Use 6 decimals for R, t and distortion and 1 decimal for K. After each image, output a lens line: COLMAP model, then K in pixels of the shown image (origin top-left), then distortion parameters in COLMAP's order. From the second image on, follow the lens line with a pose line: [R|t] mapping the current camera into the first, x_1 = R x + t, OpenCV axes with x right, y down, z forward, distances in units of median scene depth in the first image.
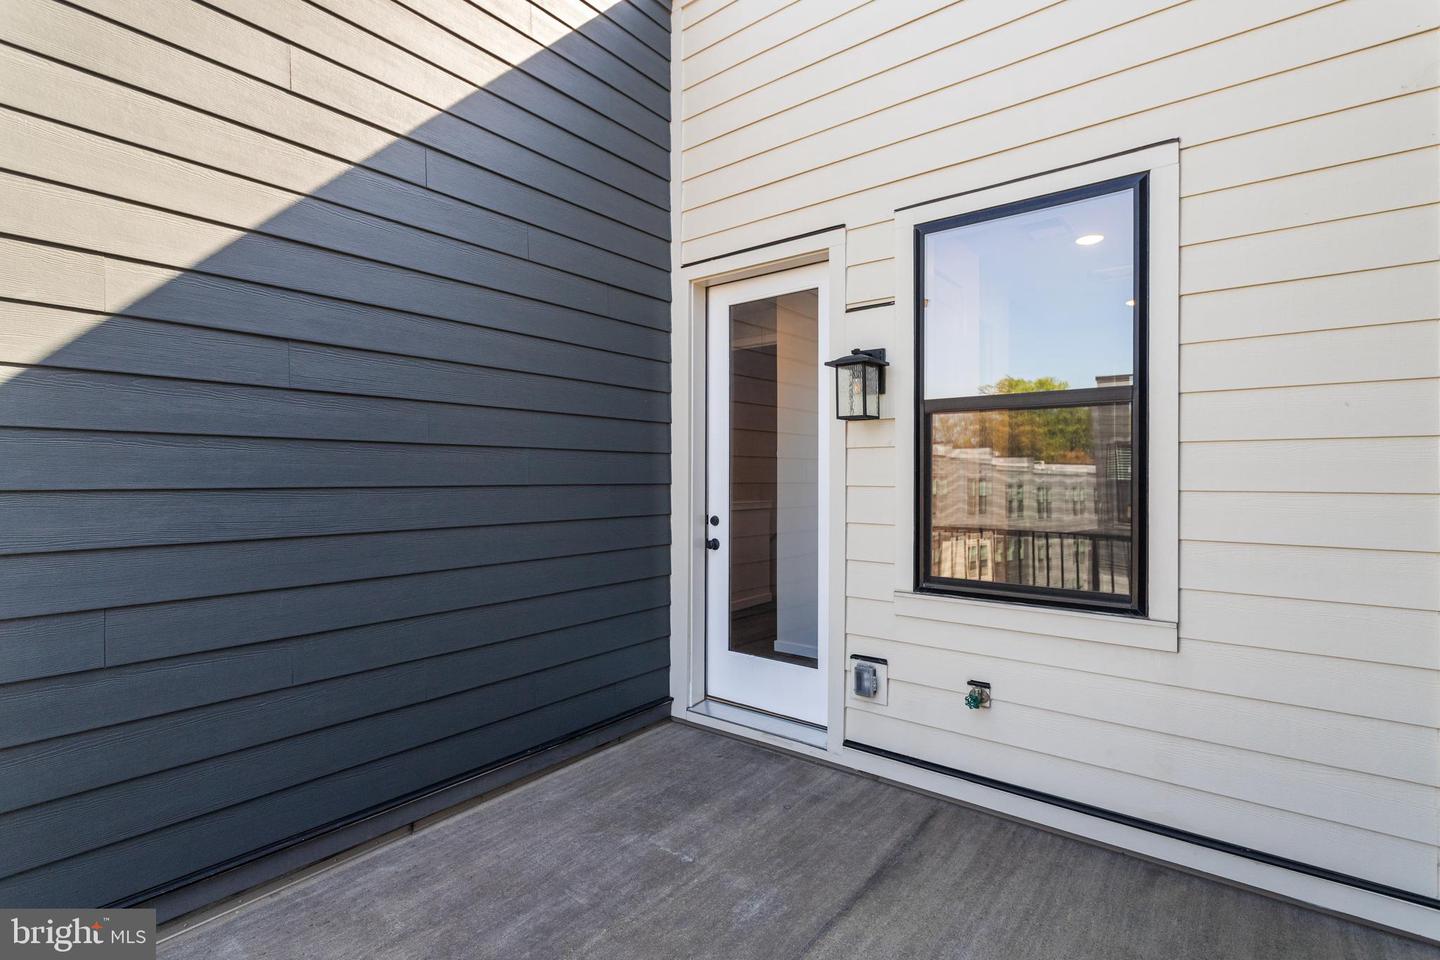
lens RADIAL K [[686.4, 0, 720.3], [0, 686.4, 472.8], [0, 0, 1]] dist [-0.001119, 0.000231]
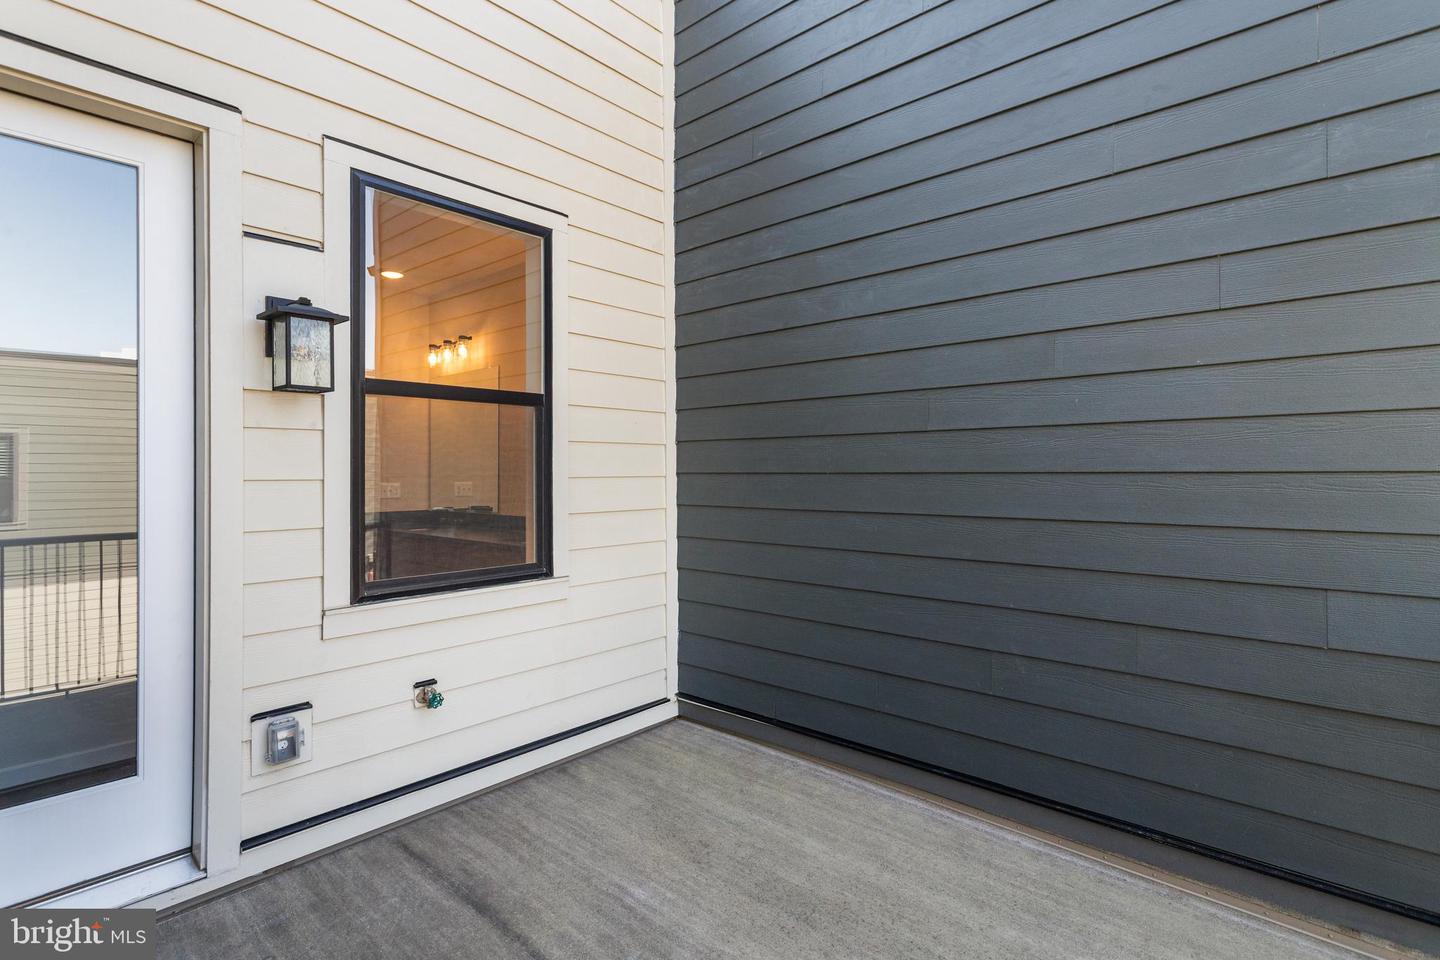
lens RADIAL K [[686.4, 0, 720.3], [0, 686.4, 472.8], [0, 0, 1]] dist [-0.001119, 0.000231]
pose [[0.055560, 0.000326, 0.998455, -0.573854], [0.006735, 0.999977, -0.000701, 0.017199], [-0.998433, 0.006763, 0.055557, 0.547667]]
